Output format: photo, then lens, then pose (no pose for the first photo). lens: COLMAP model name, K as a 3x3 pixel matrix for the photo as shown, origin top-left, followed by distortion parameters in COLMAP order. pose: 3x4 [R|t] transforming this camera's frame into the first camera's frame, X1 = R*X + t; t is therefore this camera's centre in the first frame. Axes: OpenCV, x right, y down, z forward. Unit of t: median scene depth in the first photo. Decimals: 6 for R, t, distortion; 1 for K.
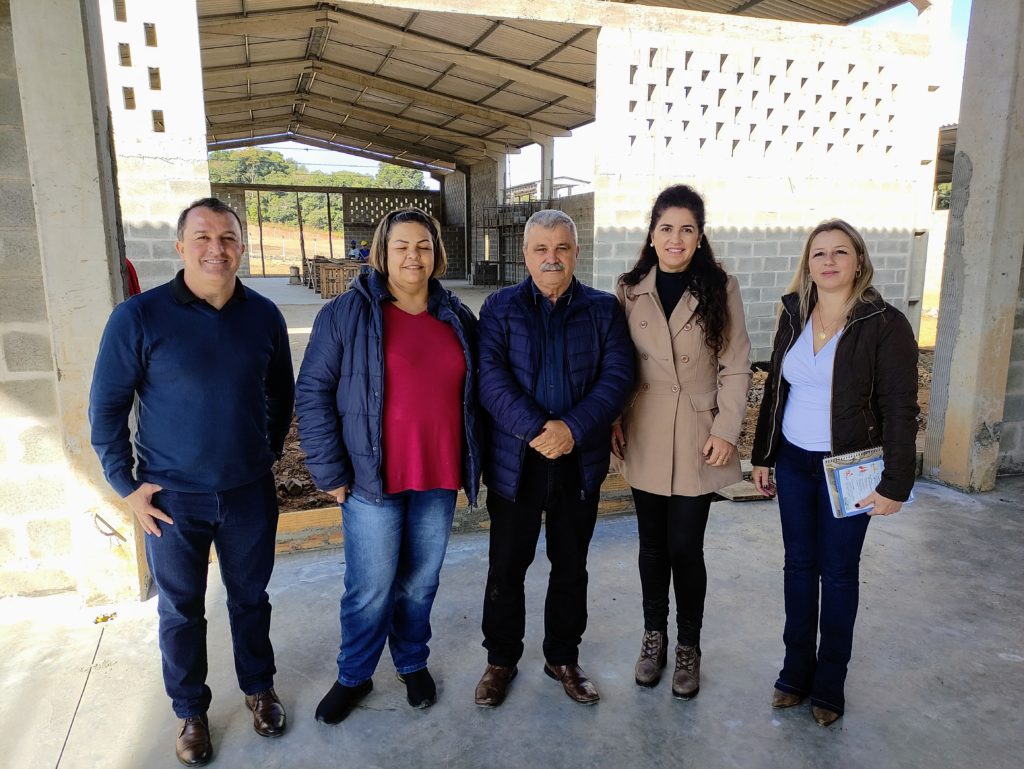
lens RADIAL K [[758.3, 0, 512.0], [0, 758.3, 384.5], [0, 0, 1]] dist [0.051686, -0.070130]
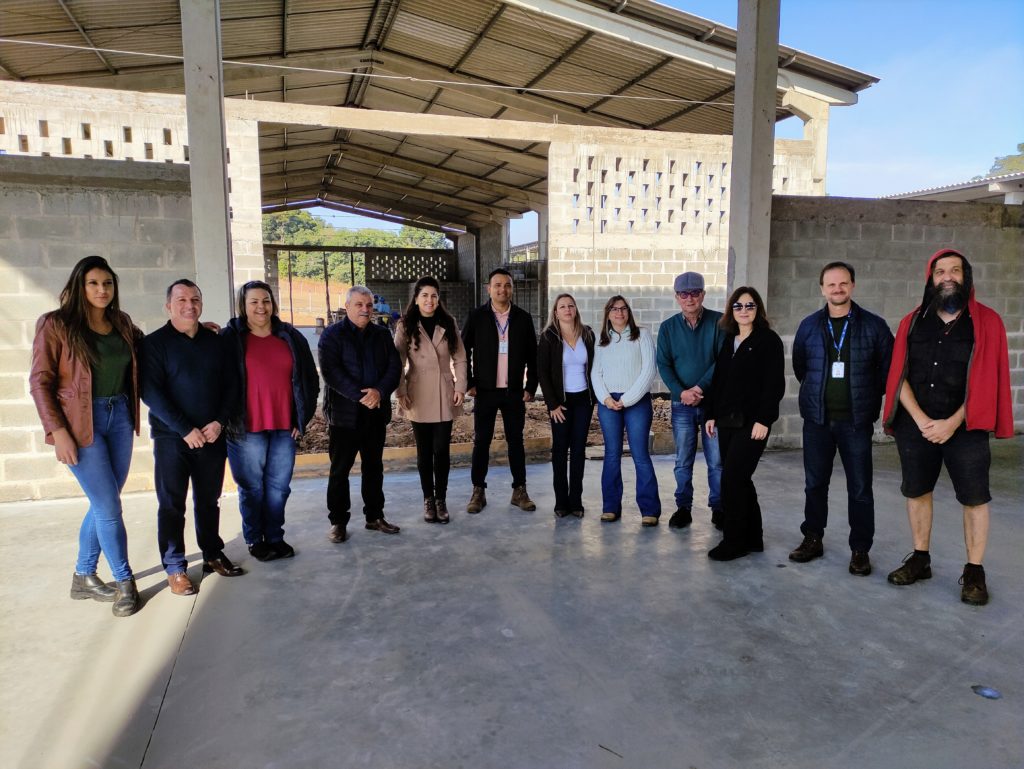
lens RADIAL K [[767.6, 0, 512.0], [0, 767.6, 384.5], [0, 0, 1]] dist [0.045042, -0.006704]
pose [[0.999546, 0.004012, -0.029872, 0.030951], [-0.006055, 0.997624, -0.068633, 0.019345], [0.029526, 0.068783, 0.997195, -0.116357]]
